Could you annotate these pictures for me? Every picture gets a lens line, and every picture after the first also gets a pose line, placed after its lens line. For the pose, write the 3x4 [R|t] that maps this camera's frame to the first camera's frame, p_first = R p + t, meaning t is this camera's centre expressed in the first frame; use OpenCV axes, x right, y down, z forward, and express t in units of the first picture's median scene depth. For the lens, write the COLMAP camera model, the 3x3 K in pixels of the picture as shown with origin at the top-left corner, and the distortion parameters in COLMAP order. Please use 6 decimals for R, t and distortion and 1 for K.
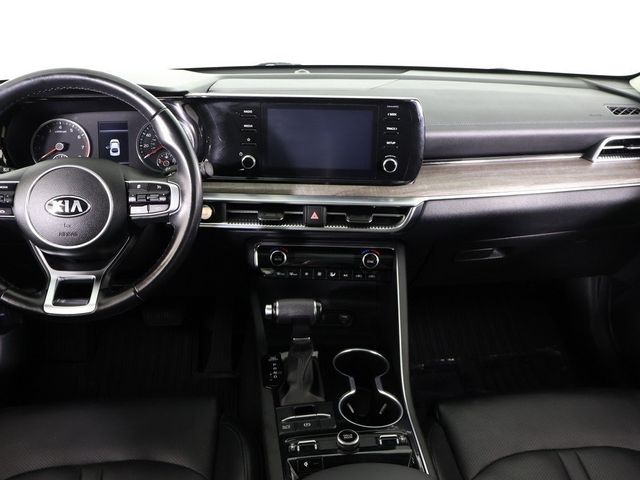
lens RADIAL K [[599.4, 0, 320.0], [0, 599.4, 240.0], [0, 0, 1]] dist [-0.025552, -0.002839]
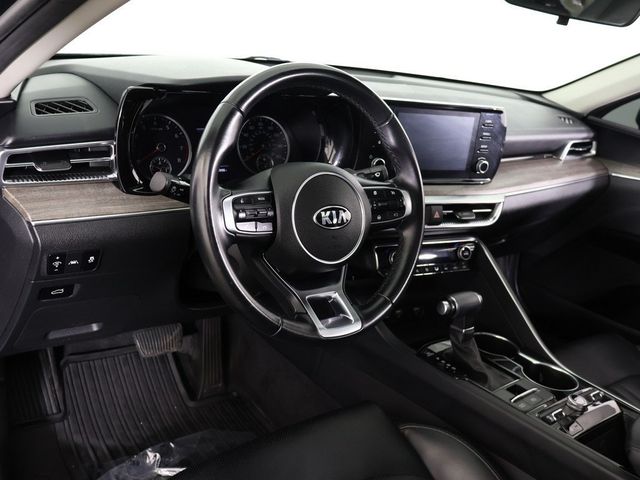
lens RADIAL K [[631.4, 0, 320.0], [0, 631.4, 240.0], [0, 0, 1]] dist [-0.000131, -0.000328]
pose [[0.846842, -0.073066, 0.526801, -0.785990], [0.069465, 0.997228, 0.026647, -0.040200], [-0.527288, 0.014028, 0.849571, 0.158058]]
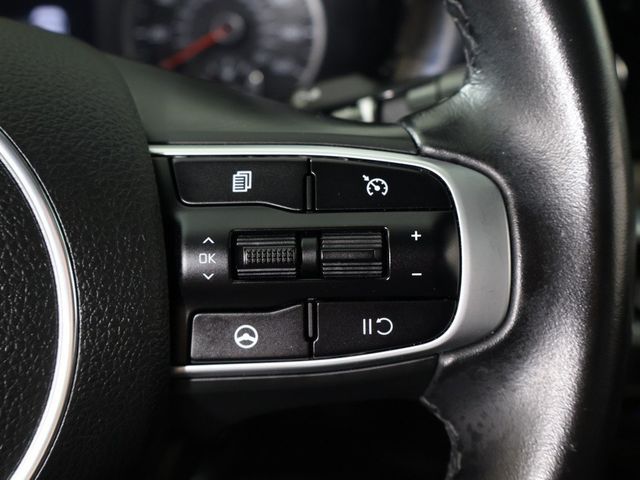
lens RADIAL K [[832.1, 0, 320.0], [0, 832.1, 240.0], [0, 0, 1]] dist [-0.003675, -0.005525]
pose [[0.999939, -0.004084, 0.010246, -0.243505], [0.004125, 0.999984, -0.003930, -0.062726], [-0.010230, 0.003972, 0.999940, 0.668739]]
